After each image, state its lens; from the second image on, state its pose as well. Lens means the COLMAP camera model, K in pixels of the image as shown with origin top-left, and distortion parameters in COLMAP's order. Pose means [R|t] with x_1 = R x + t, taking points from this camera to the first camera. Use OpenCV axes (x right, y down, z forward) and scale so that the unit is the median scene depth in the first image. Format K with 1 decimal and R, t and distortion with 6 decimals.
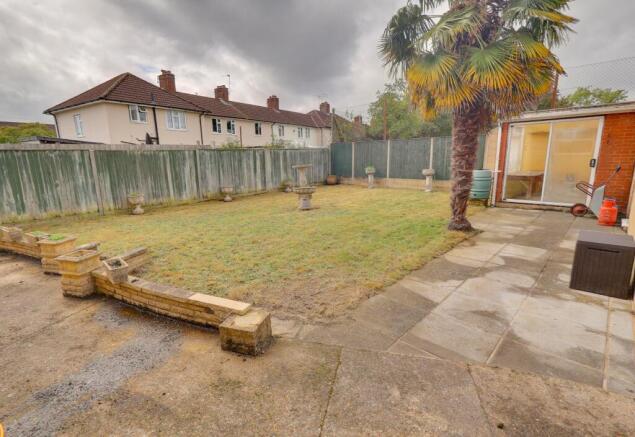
lens RADIAL K [[268.3, 0, 317.5], [0, 268.3, 218.5], [0, 0, 1]] dist [0.000635, 0.000745]
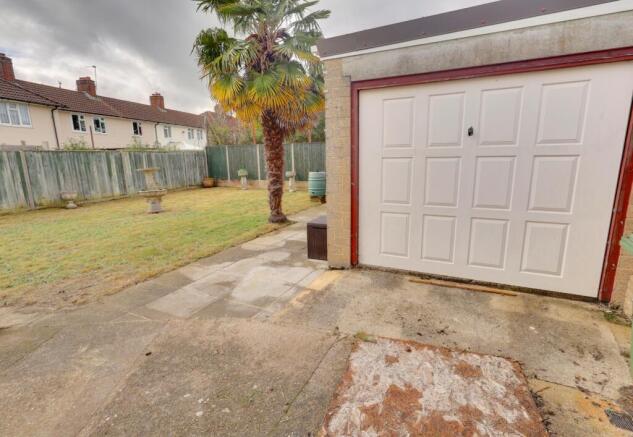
lens RADIAL K [[267.5, 0, 316.5], [0, 267.5, 218.5], [0, 0, 1]] dist [0.000635, 0.000745]
pose [[0.955814, -0.057881, 0.288216, 0.184658], [0.060286, 0.998181, 0.000533, 0.018389], [-0.287723, 0.016866, 0.957565, -0.096579]]
